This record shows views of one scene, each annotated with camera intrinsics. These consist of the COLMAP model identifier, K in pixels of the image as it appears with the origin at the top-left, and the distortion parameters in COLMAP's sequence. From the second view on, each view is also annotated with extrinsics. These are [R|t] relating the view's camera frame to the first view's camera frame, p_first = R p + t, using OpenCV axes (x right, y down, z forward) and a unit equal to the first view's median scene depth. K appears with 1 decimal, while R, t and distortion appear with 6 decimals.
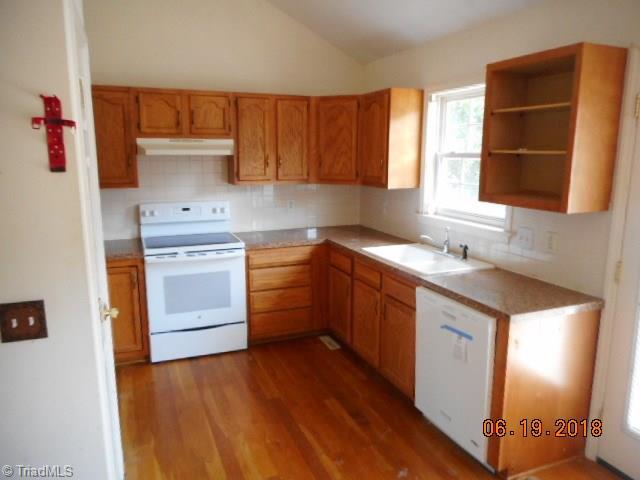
lens RADIAL K [[479.5, 0, 320.0], [0, 479.5, 240.0], [0, 0, 1]] dist [0.035332, -0.001727]
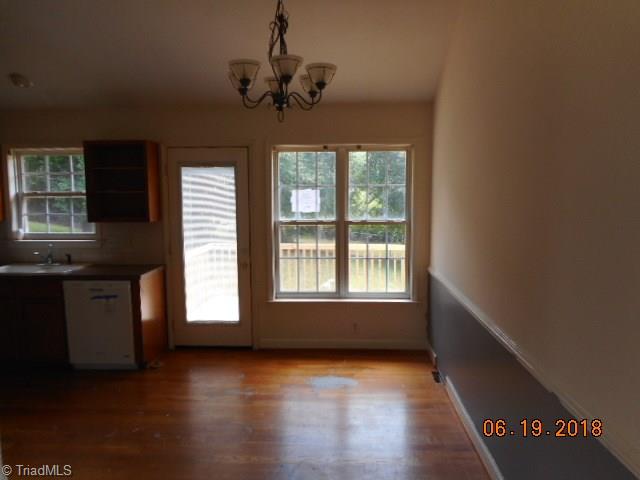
lens RADIAL K [[479.5, 0, 320.0], [0, 479.5, 240.0], [0, 0, 1]] dist [0.035332, -0.001727]
pose [[0.433280, -0.095714, 0.896162, -0.784244], [0.173834, 0.984549, 0.021108, 0.079093], [-0.884336, 0.146638, 0.443224, -0.391419]]
